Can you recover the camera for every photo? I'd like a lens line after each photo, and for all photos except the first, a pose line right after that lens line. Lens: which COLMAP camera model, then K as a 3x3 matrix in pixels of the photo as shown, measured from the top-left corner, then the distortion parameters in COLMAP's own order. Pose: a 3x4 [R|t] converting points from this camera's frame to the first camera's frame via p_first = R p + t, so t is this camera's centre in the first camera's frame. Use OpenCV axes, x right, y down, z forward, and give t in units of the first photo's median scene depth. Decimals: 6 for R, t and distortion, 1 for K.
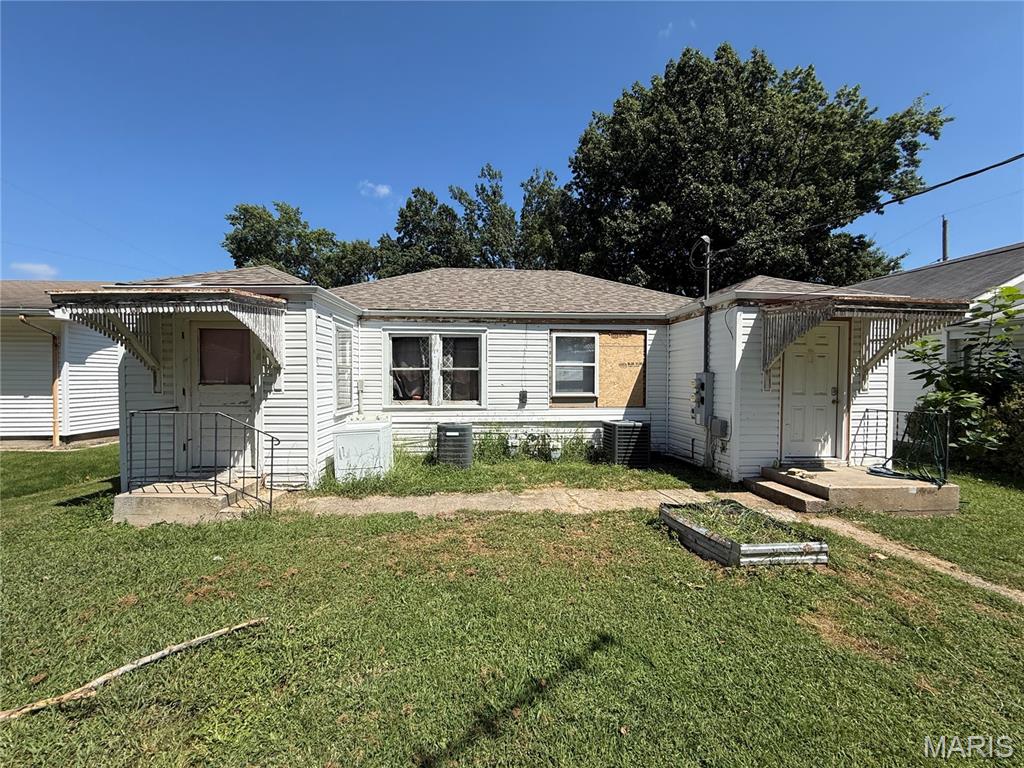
lens RADIAL K [[424.3, 0, 512.0], [0, 424.3, 384.0], [0, 0, 1]] dist [-0.000193, -0.000049]
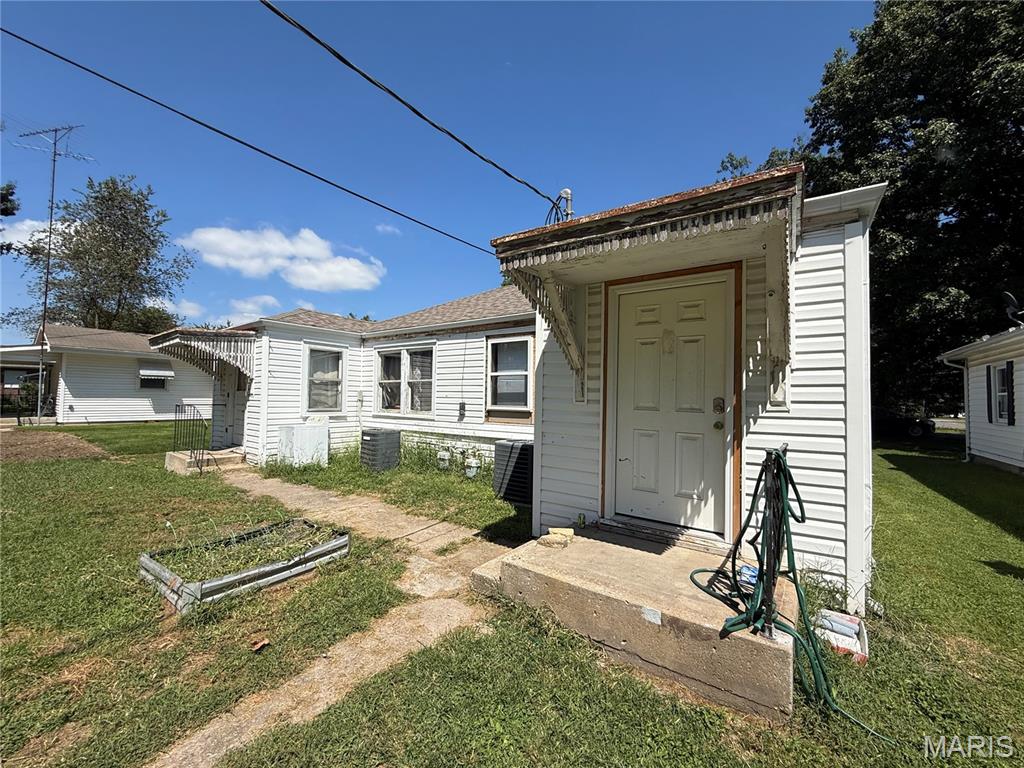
lens RADIAL K [[424.3, 0, 512.0], [0, 424.3, 384.0], [0, 0, 1]] dist [-0.000193, -0.000049]
pose [[0.748469, -0.012656, -0.663050, 0.754751], [-0.026957, 0.998411, -0.049488, 0.019043], [0.662622, 0.054914, 0.746938, 0.363655]]
